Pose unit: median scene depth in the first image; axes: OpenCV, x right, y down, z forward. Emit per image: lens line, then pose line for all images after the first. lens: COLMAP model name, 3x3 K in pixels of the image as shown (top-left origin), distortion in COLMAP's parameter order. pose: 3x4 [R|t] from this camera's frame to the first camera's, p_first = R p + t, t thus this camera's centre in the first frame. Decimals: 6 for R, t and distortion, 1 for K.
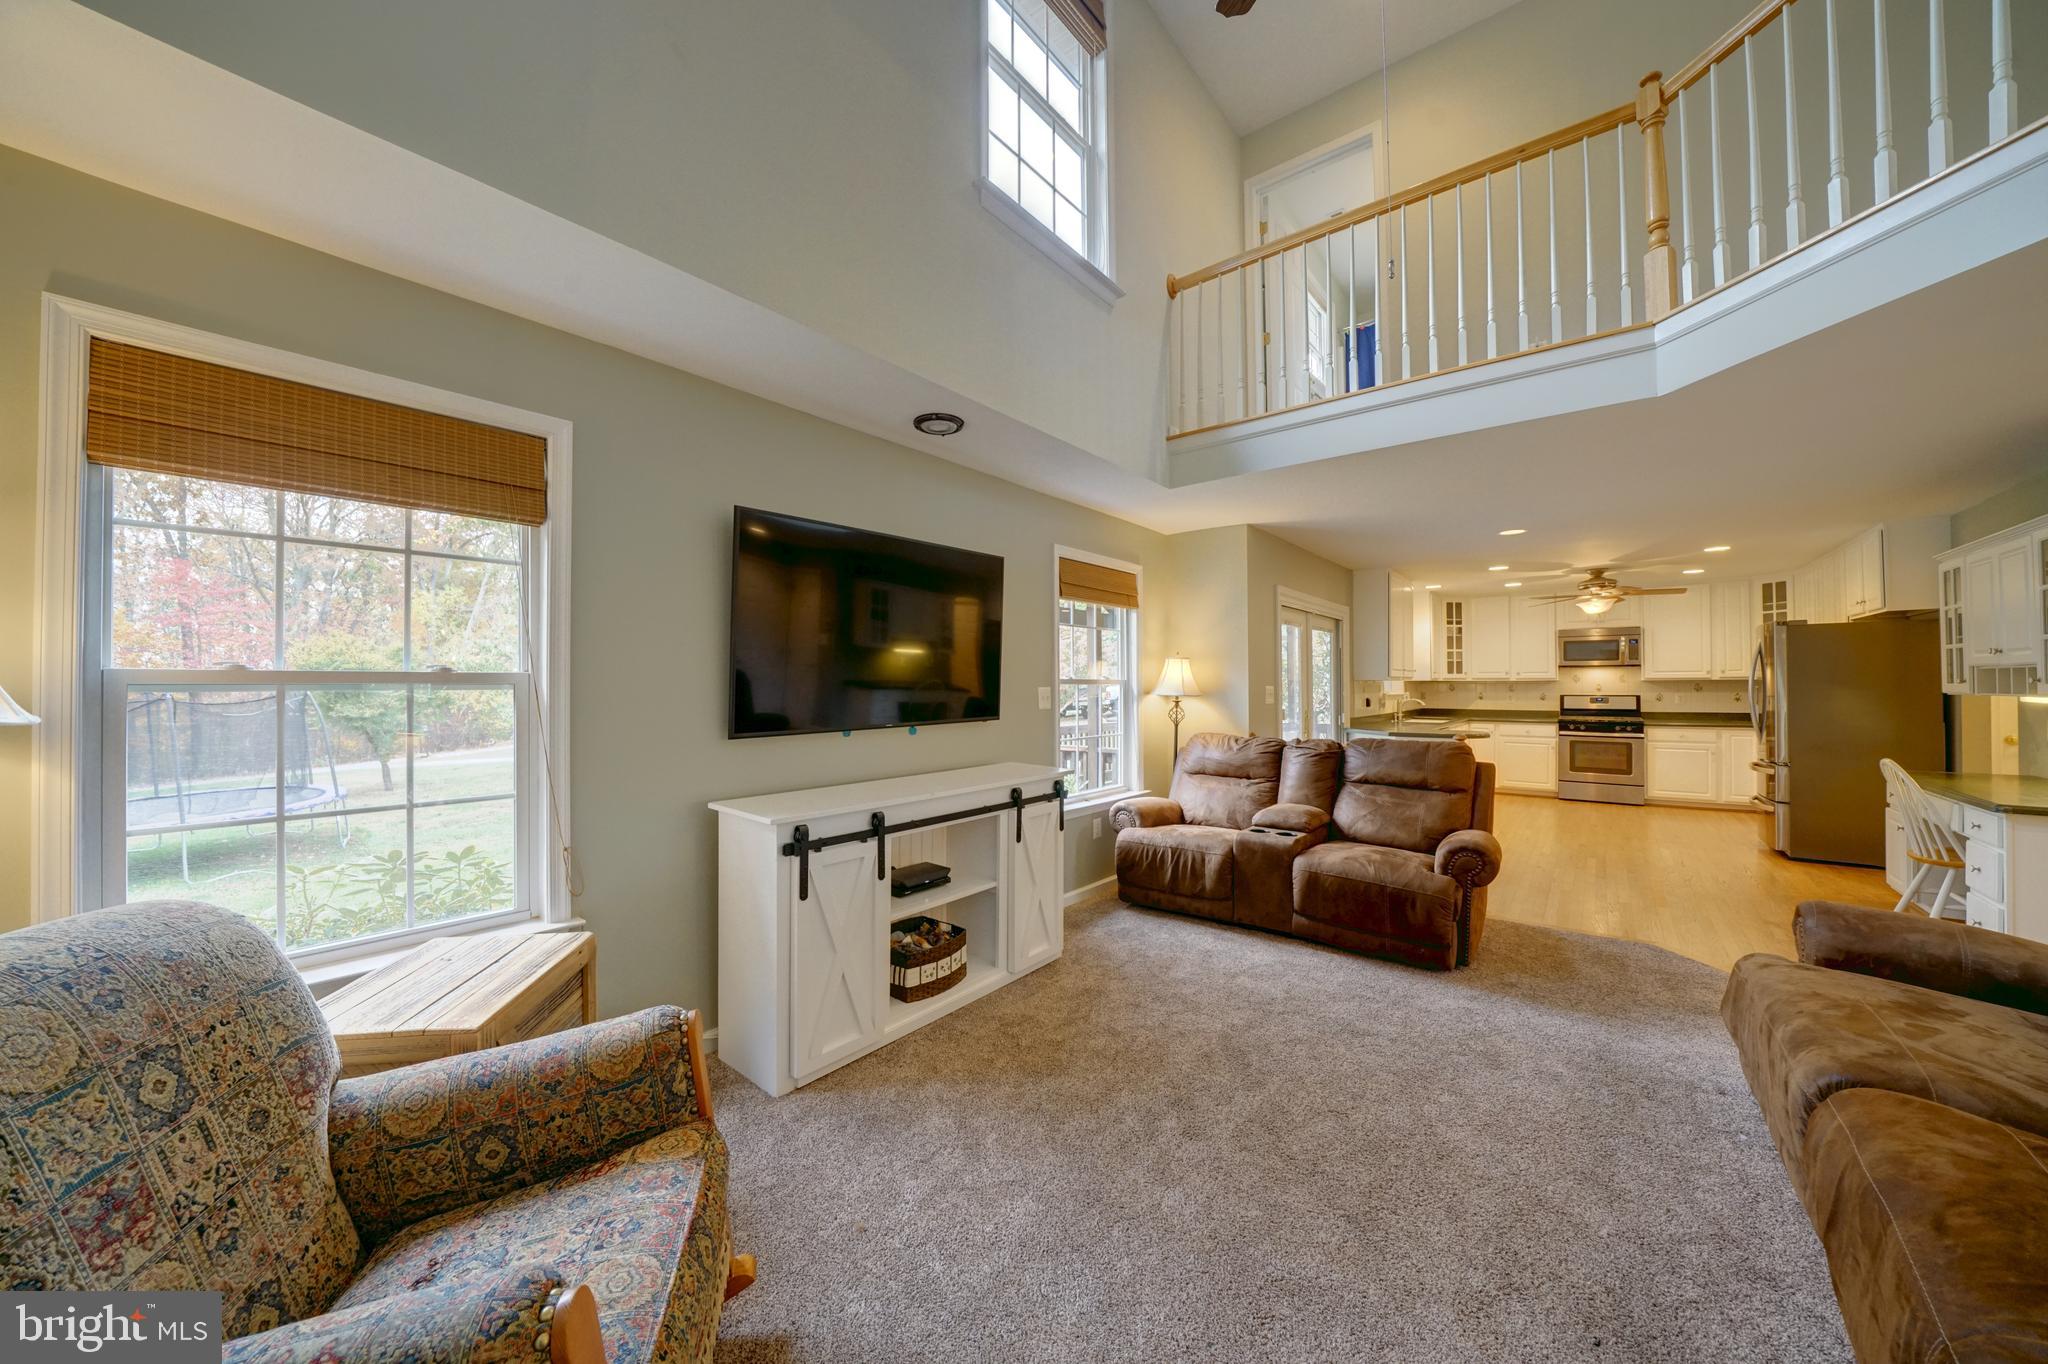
lens RADIAL K [[713.6, 0, 1020.6], [0, 713.6, 680.8], [0, 0, 1]] dist [-0.027447, 0.003364]
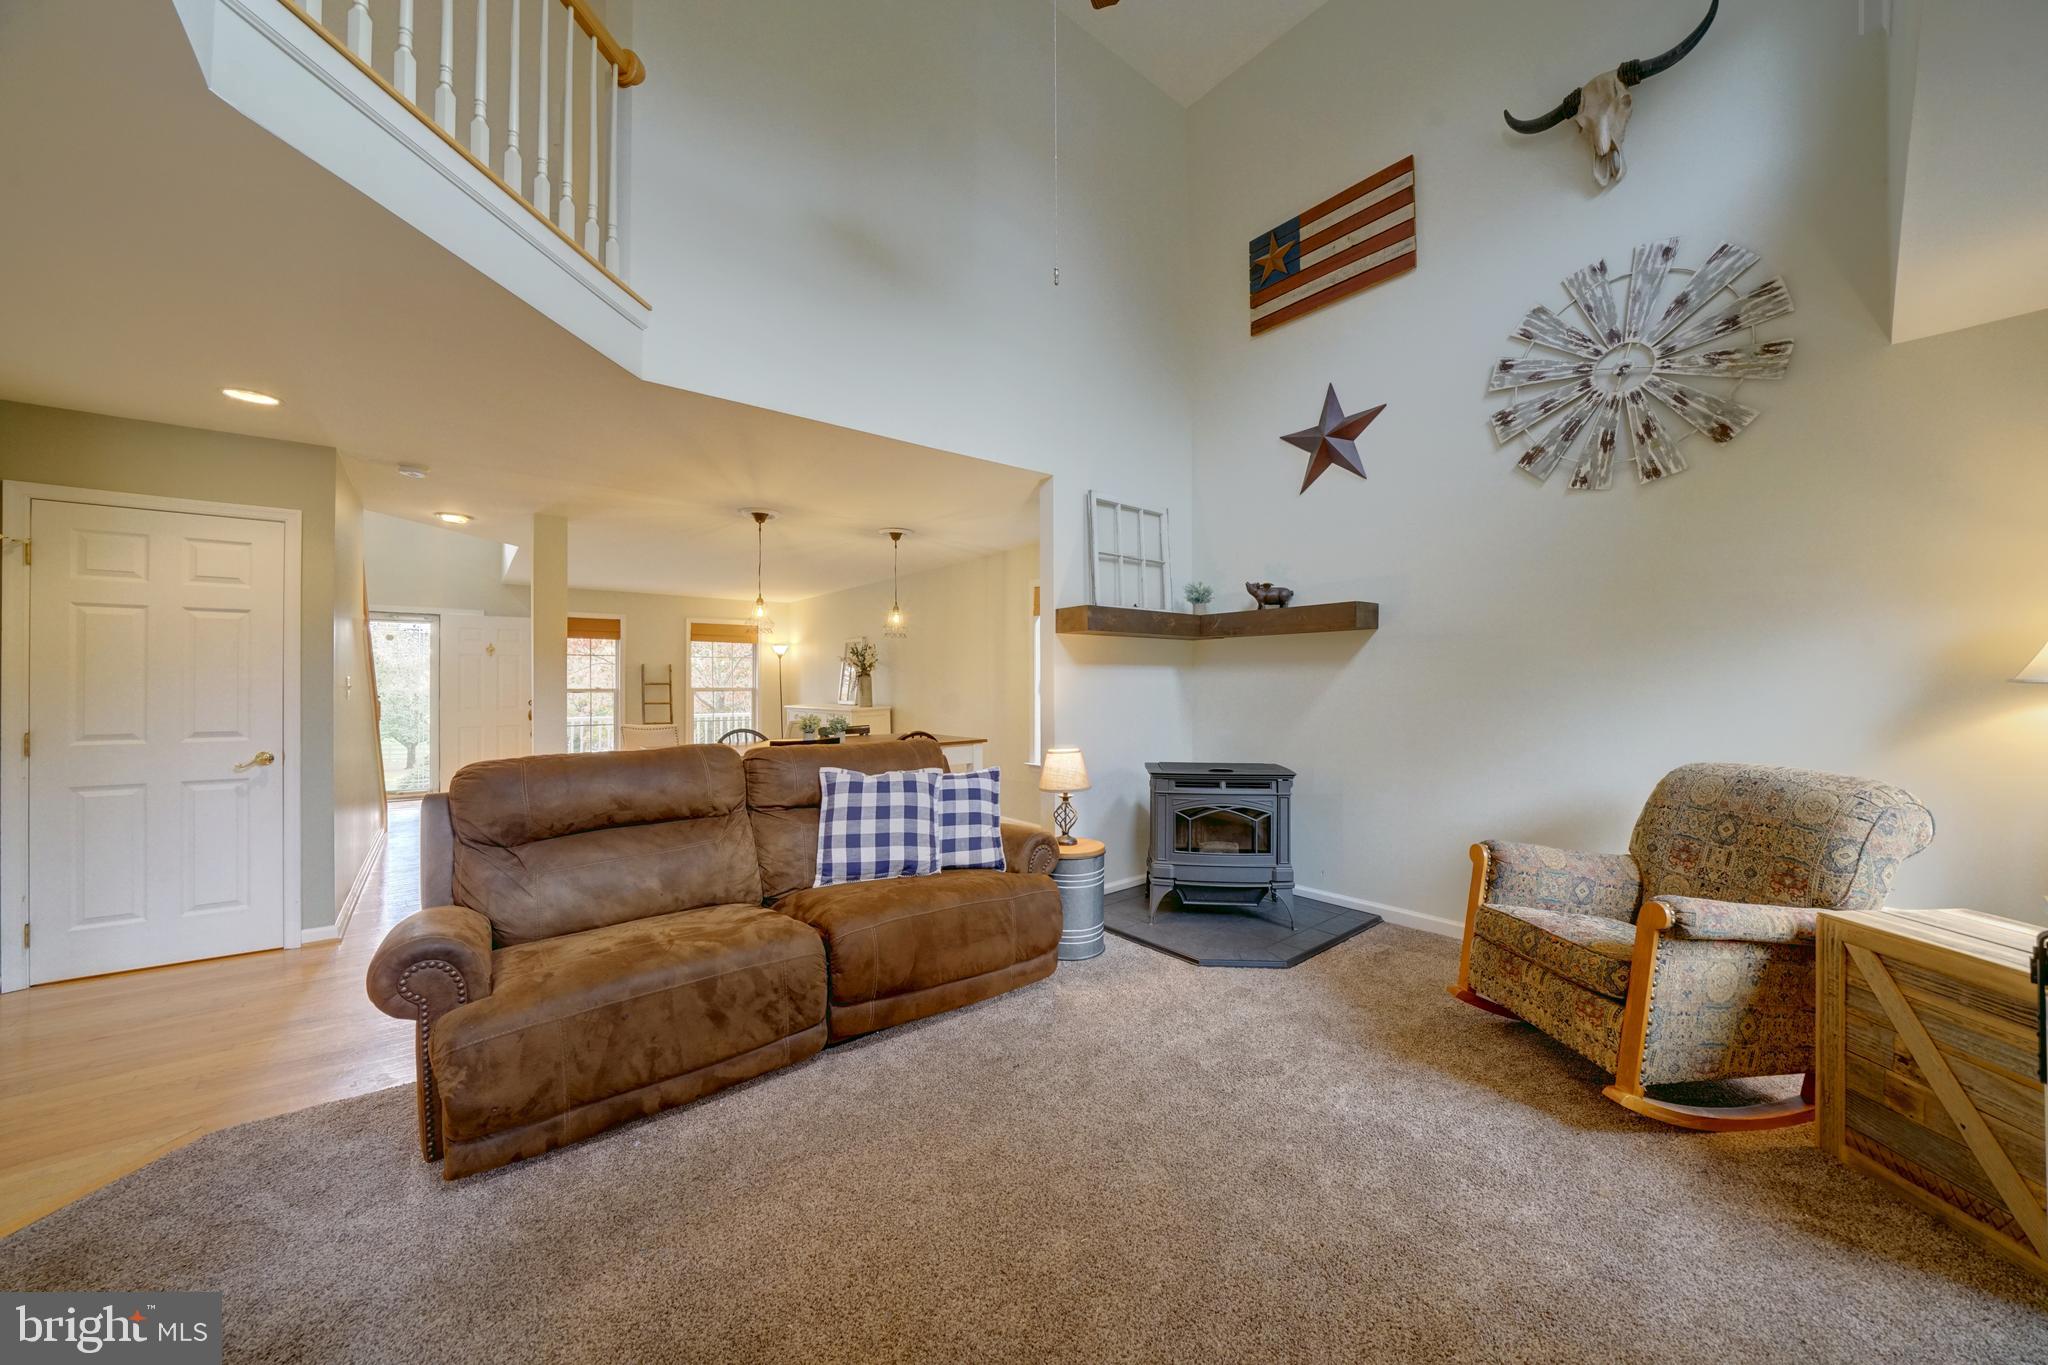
lens RADIAL K [[706.6, 0, 1018.0], [0, 706.6, 680.7], [0, 0, 1]] dist [-0.022676, 0.000349]
pose [[-0.979359, 0.008671, 0.201941, 0.095580], [0.006037, 0.999889, -0.013656, 0.011044], [-0.202037, -0.012155, -0.979302, 0.526270]]
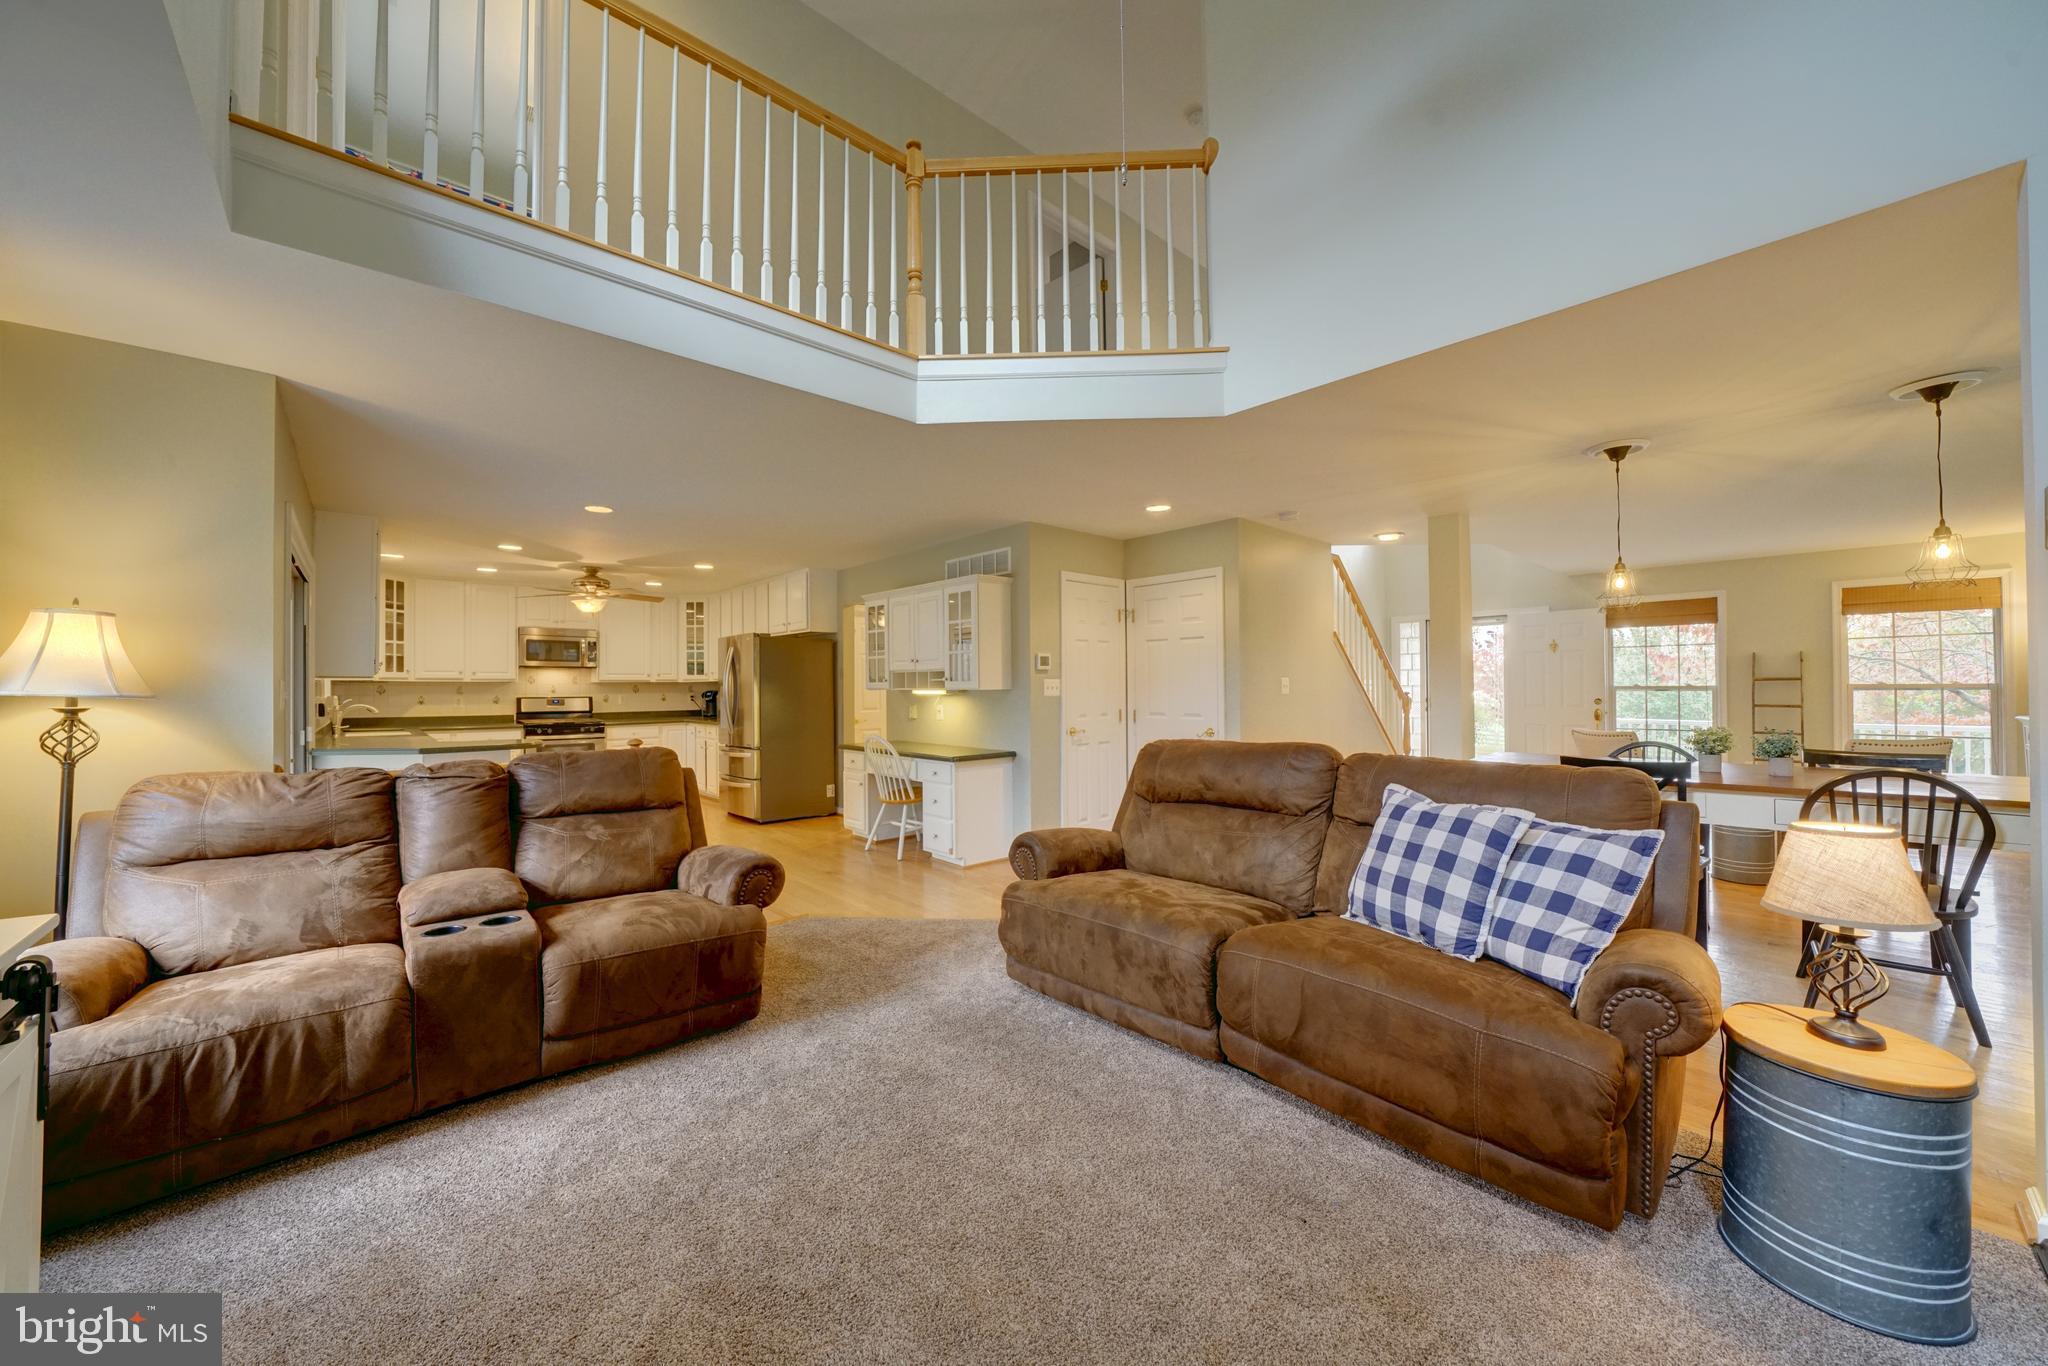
lens RADIAL K [[728.5, 0, 1017.1], [0, 728.5, 680.2], [0, 0, 1]] dist [-0.018594, 0.000032]
pose [[0.146369, 0.012893, 0.989146, -0.090781], [-0.001608, 0.999917, -0.012795, 0.010552], [-0.989229, 0.000282, 0.146377, 0.257939]]
